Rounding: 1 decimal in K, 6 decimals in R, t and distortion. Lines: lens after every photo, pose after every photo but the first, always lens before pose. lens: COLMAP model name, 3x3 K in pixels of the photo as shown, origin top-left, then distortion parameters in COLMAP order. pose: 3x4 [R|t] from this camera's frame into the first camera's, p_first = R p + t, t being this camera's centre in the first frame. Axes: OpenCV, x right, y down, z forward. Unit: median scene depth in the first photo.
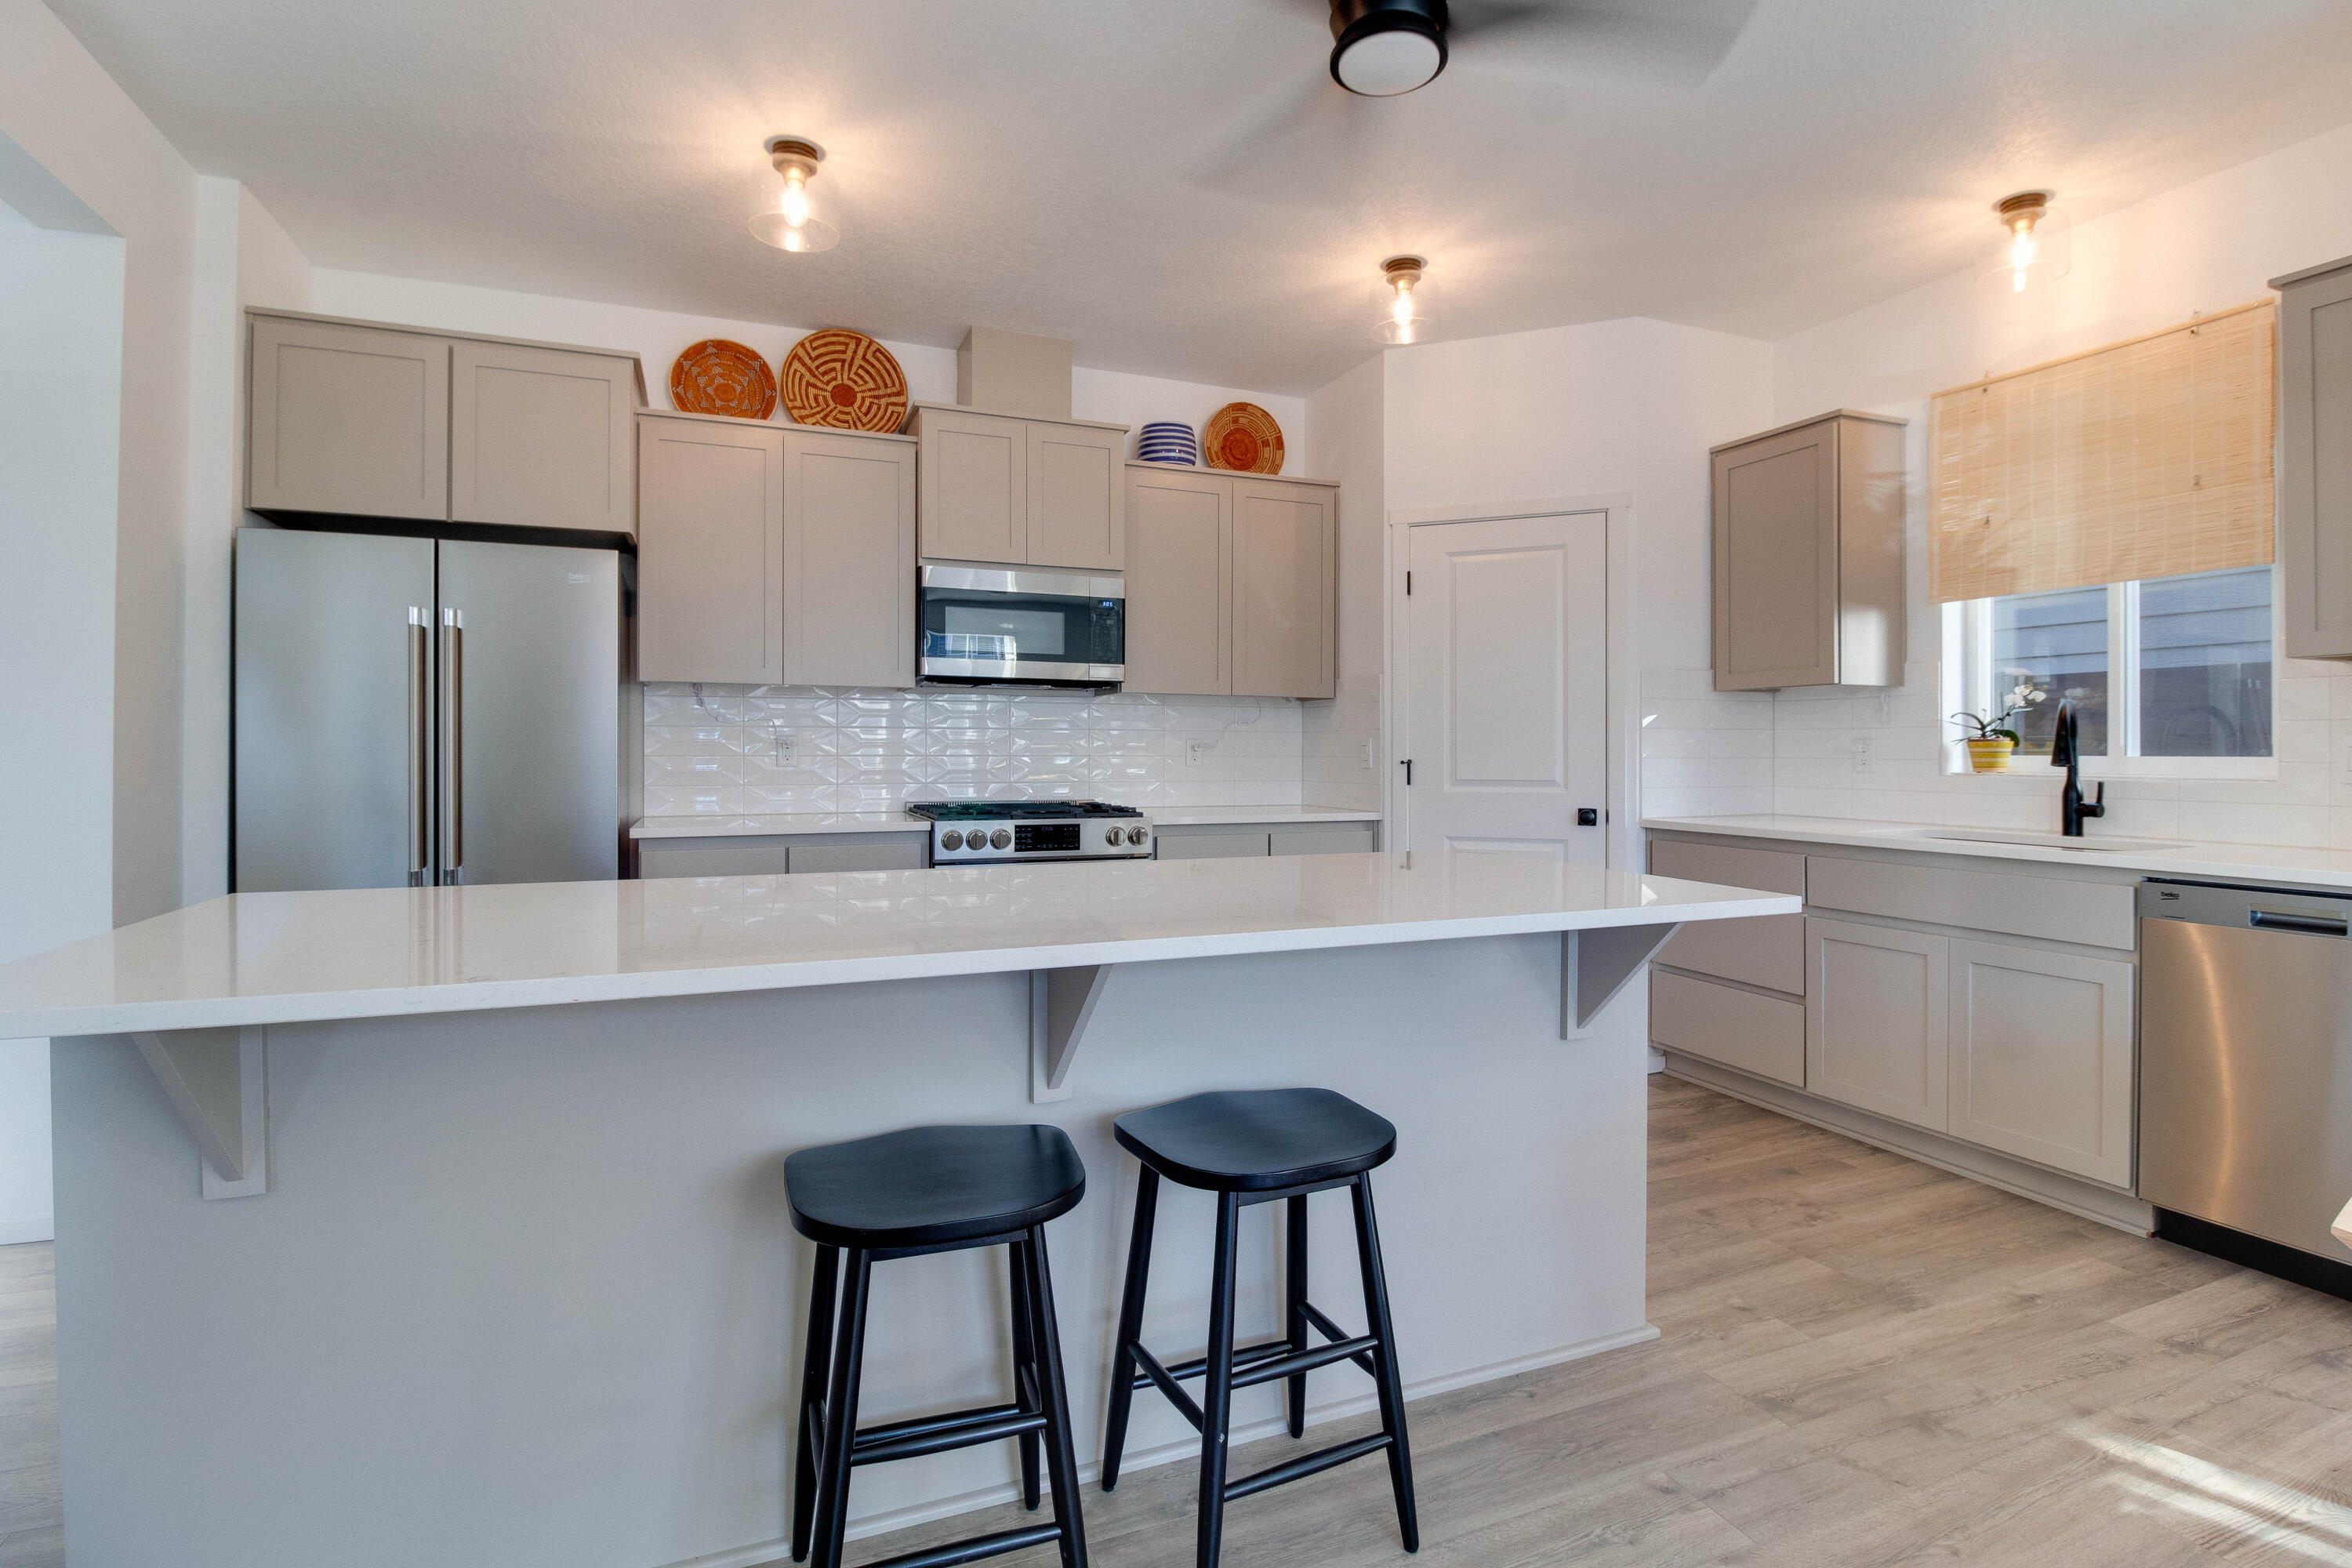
lens RADIAL K [[1110.0, 0, 1179.1], [0, 1110.0, 749.1], [0, 0, 1]] dist [0.000138, -0.016529]
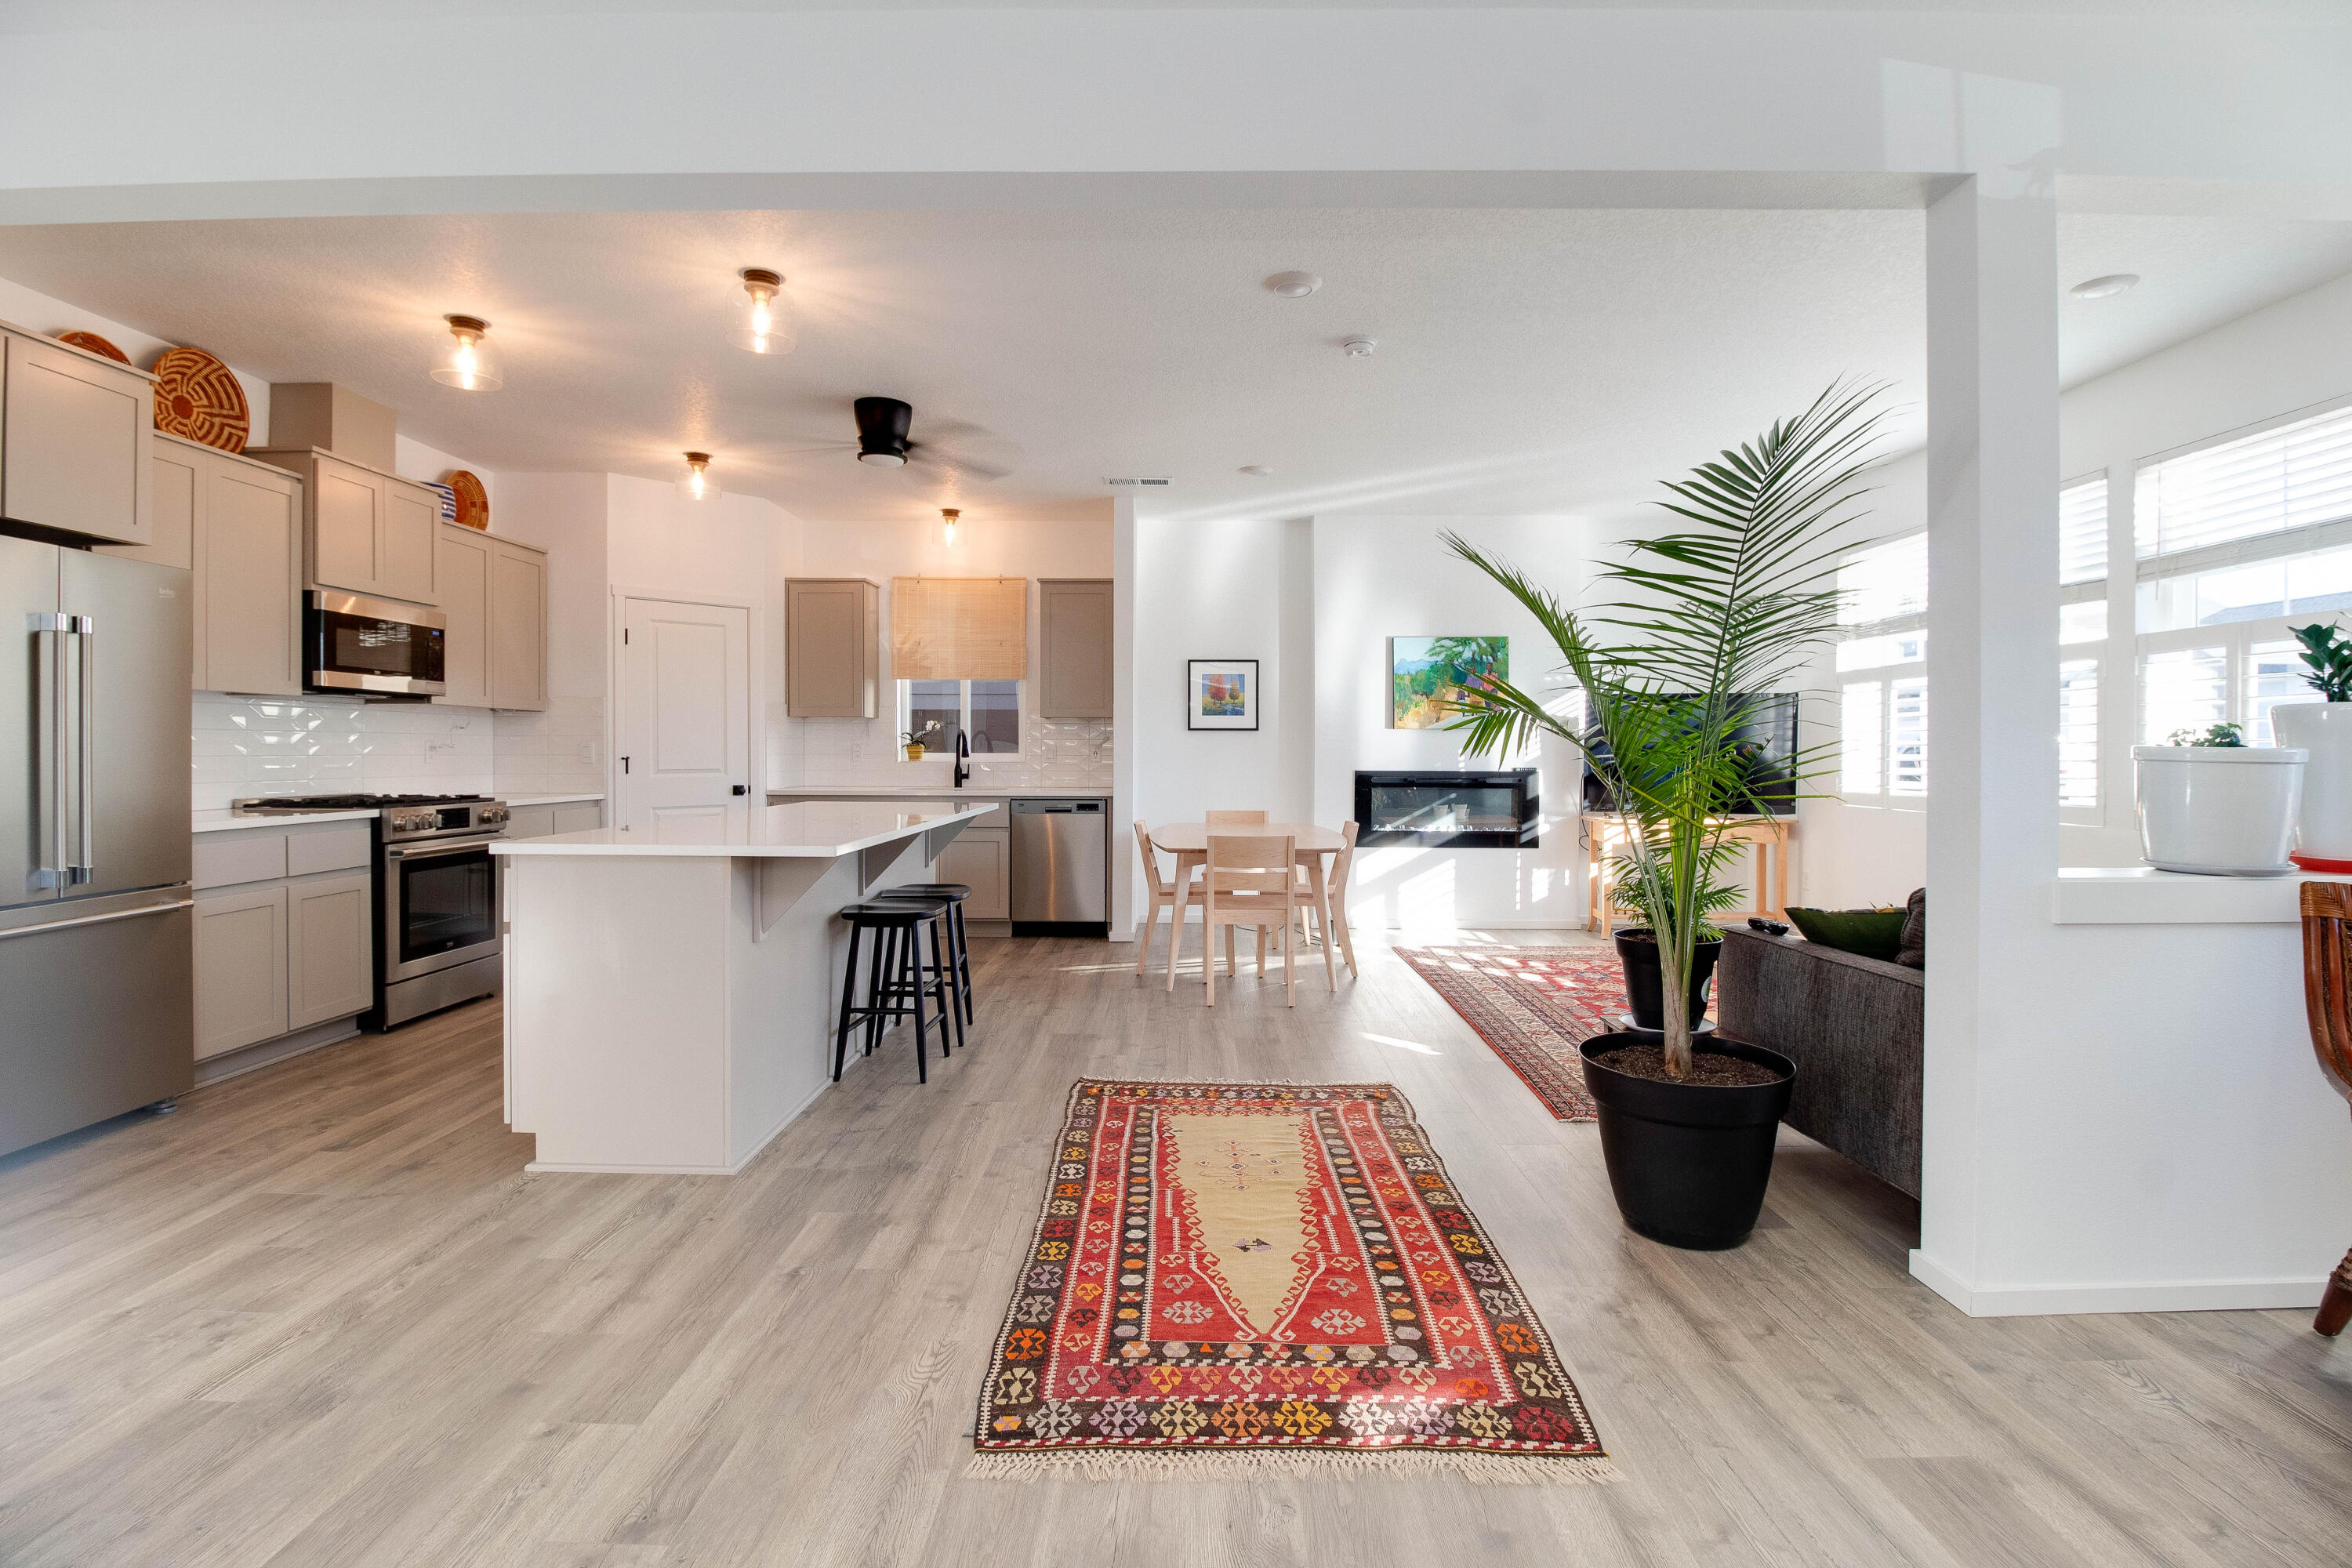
lens RADIAL K [[1083.8, 0, 1190.0], [0, 1083.8, 750.4], [0, 0, 1]] dist [-0.002987, -0.000180]
pose [[0.379721, -0.001414, 0.925100, -0.894092], [-0.002523, 0.999994, 0.002564, -0.004824], [-0.925098, -0.003308, 0.379715, -0.252369]]
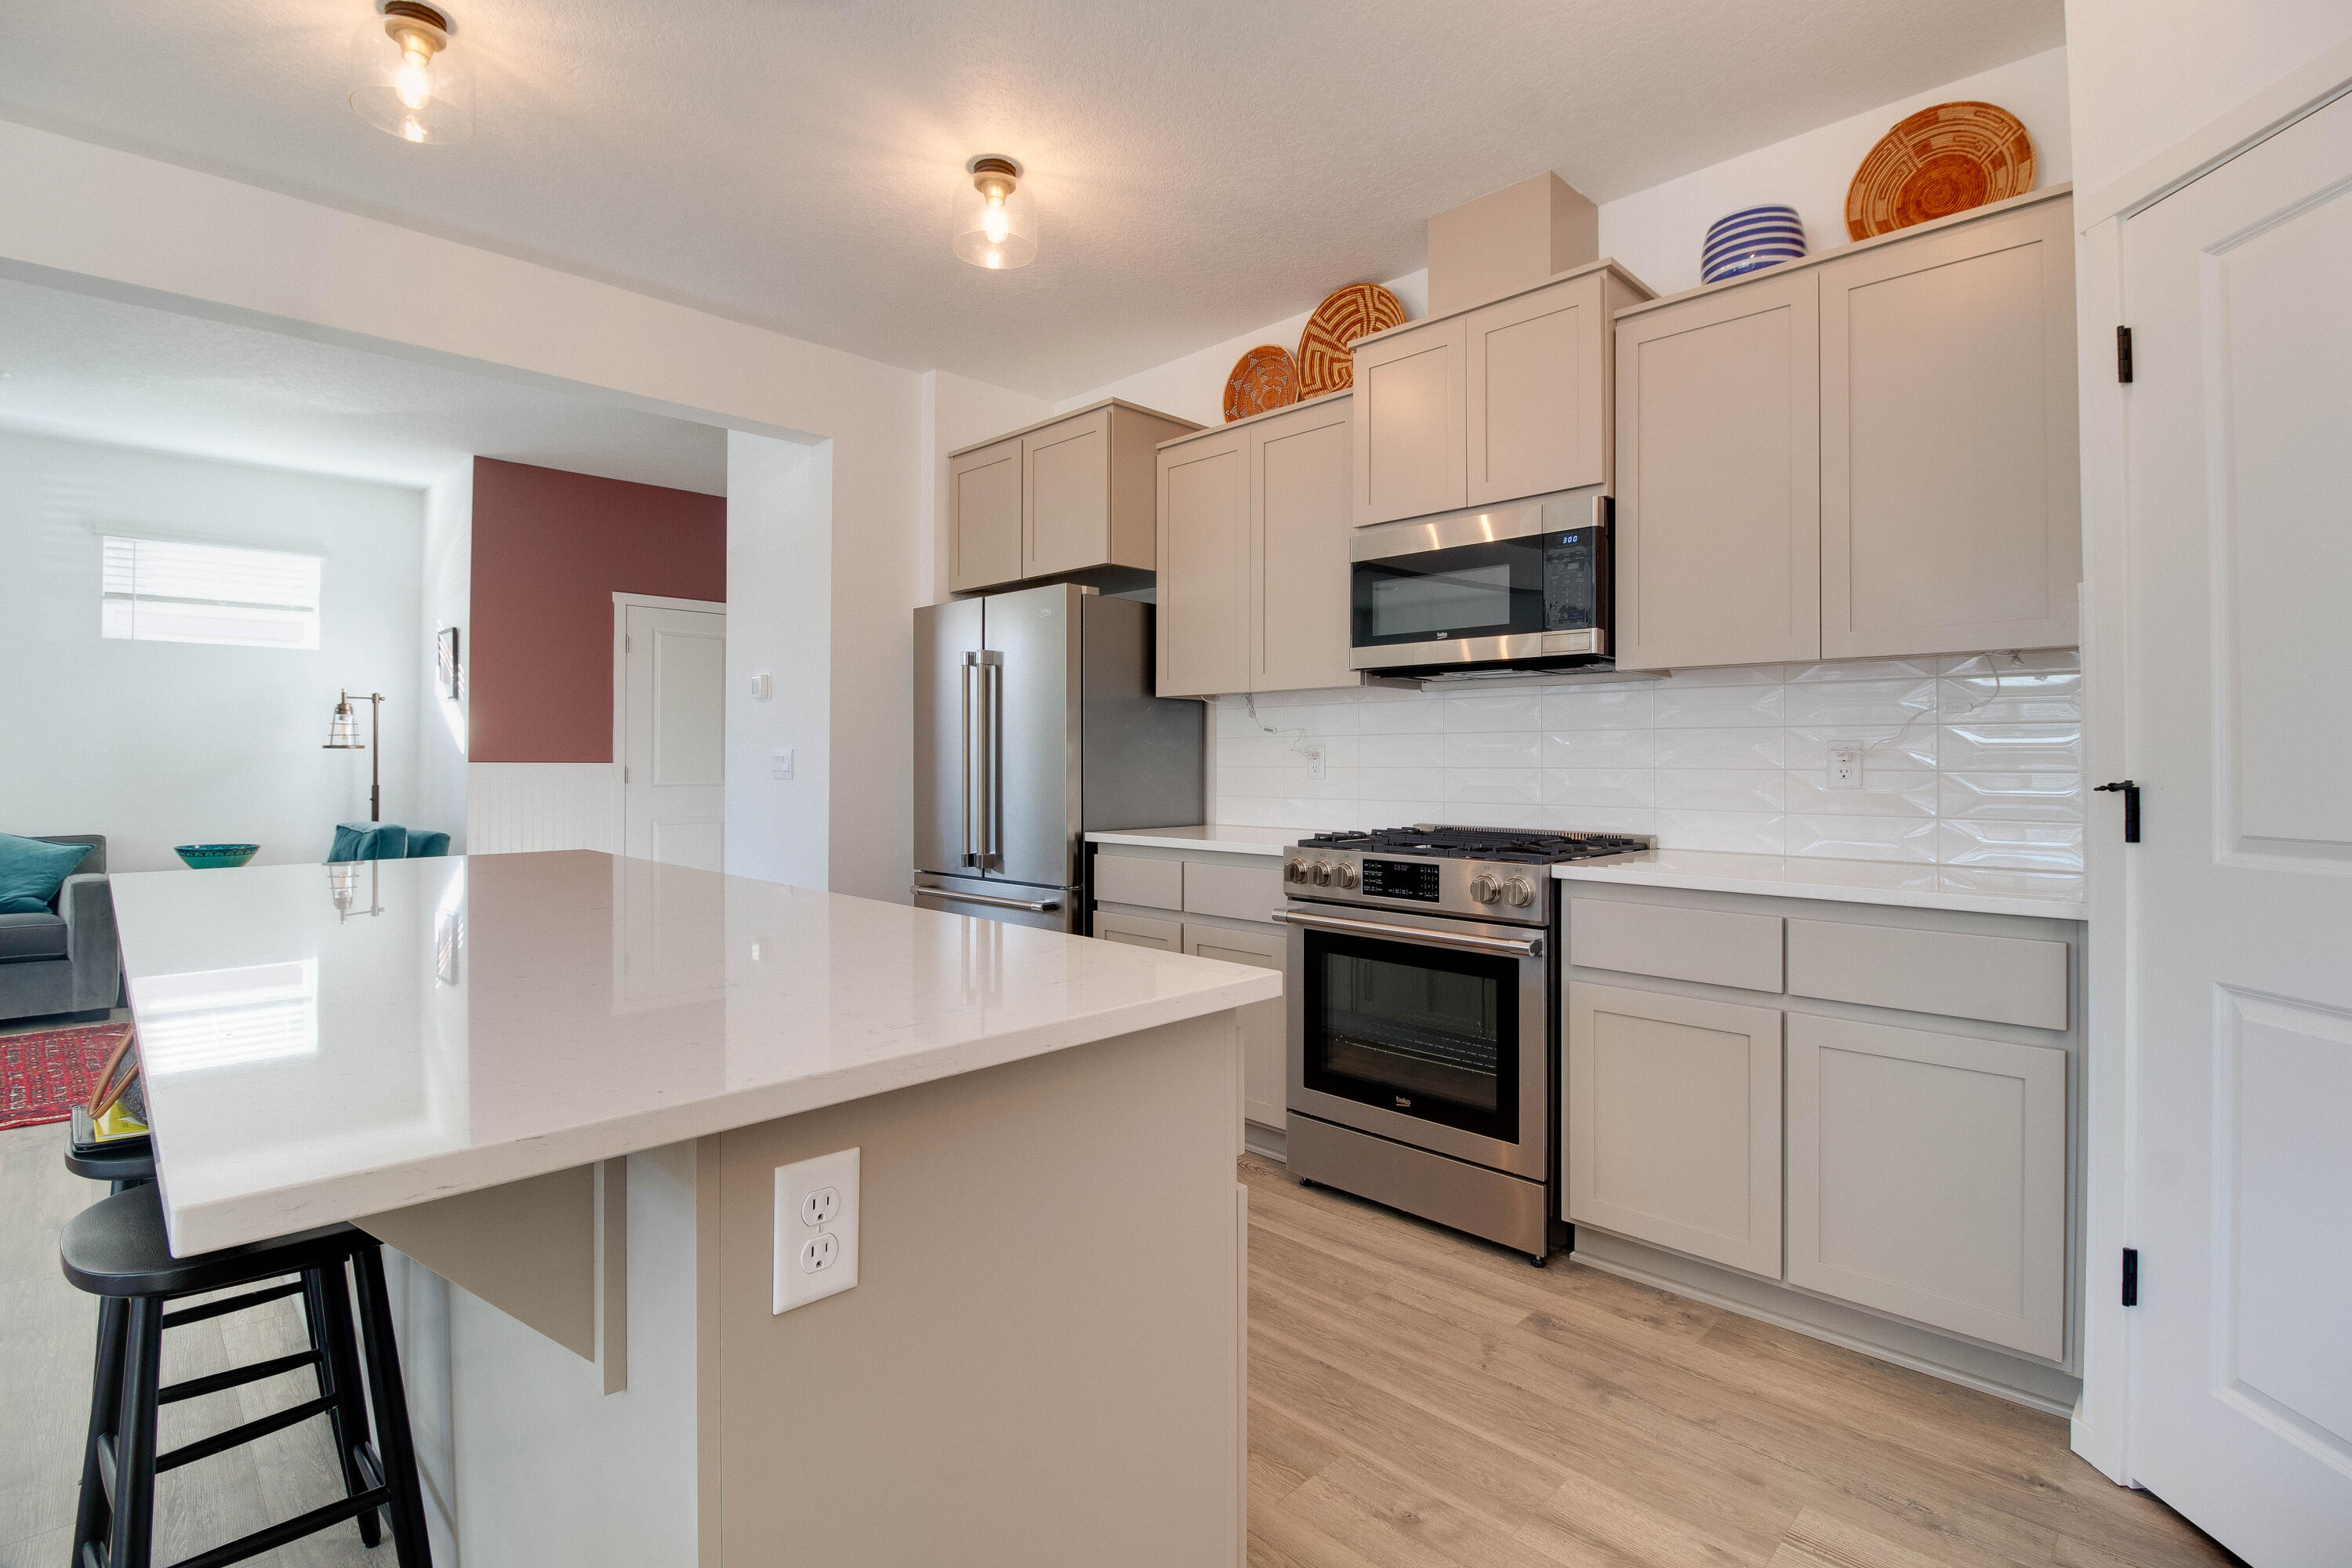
lens RADIAL K [[1101.4, 0, 1202.2], [0, 1101.4, 763.5], [0, 0, 1]] dist [-0.001989, -0.015380]
pose [[0.403243, 0.001018, -0.915092, 0.472287], [0.002006, 0.999996, 0.001996, 0.000890], [0.915091, -0.002640, 0.403240, 0.558518]]
